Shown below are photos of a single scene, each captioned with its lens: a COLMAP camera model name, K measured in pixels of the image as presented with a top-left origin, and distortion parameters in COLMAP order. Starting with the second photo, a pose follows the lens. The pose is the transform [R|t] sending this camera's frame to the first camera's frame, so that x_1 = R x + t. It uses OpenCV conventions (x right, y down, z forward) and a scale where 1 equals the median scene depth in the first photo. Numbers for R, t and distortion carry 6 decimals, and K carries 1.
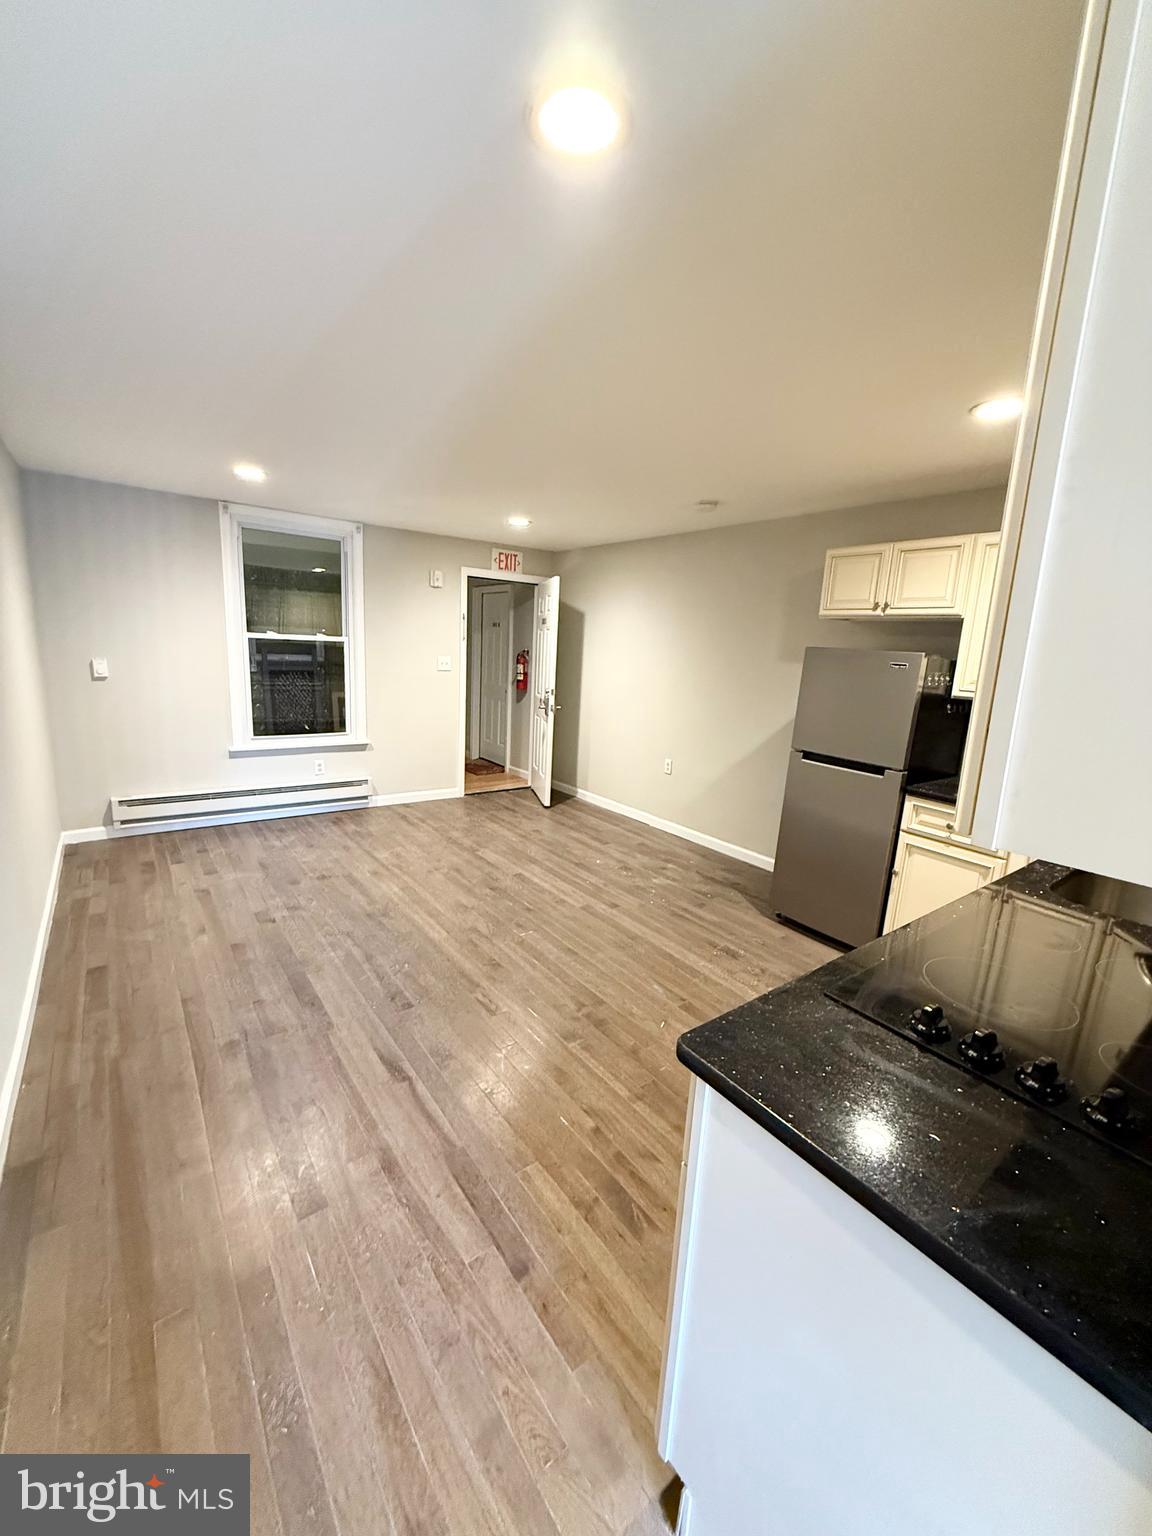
lens RADIAL K [[614.9, 0, 577.8], [0, 614.9, 767.6], [0, 0, 1]] dist [-0.000594, 0.000241]
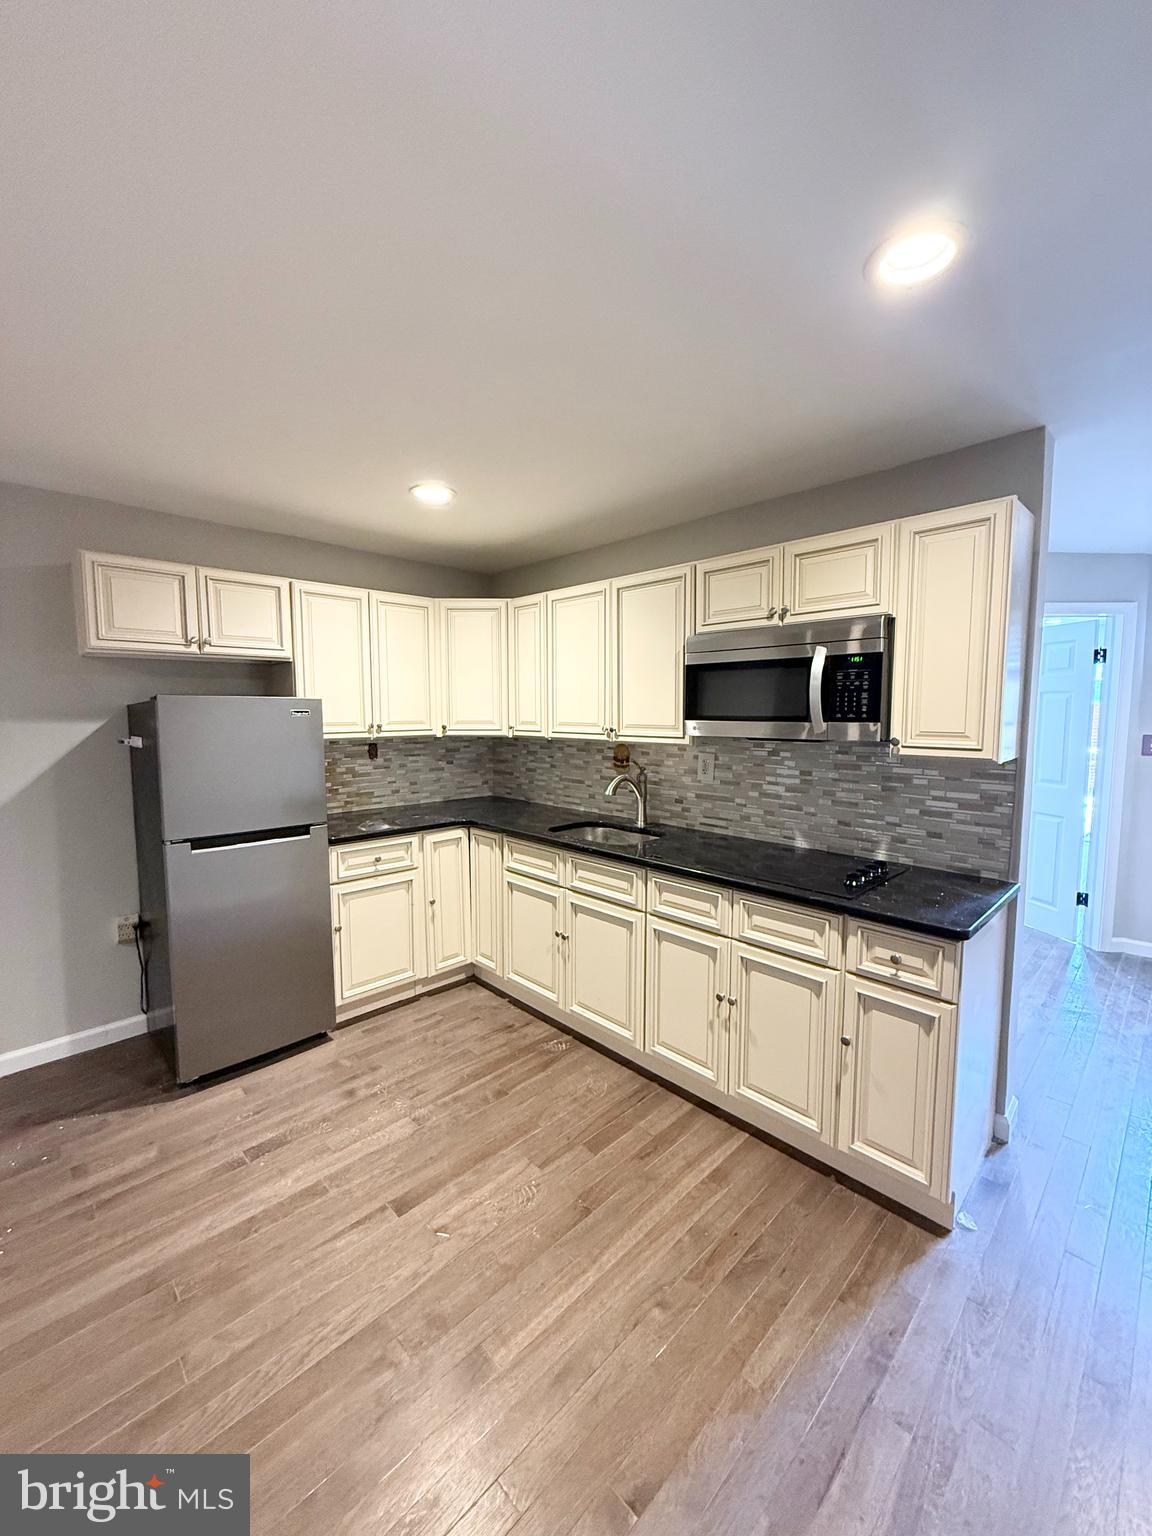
lens RADIAL K [[614.9, 0, 576.6], [0, 614.9, 764.8], [0, 0, 1]] dist [-0.000594, 0.000241]
pose [[-0.135593, -0.140549, 0.980745, -0.448456], [0.192505, 0.967285, 0.165235, -0.167885], [-0.971883, 0.211203, -0.104101, 0.738204]]
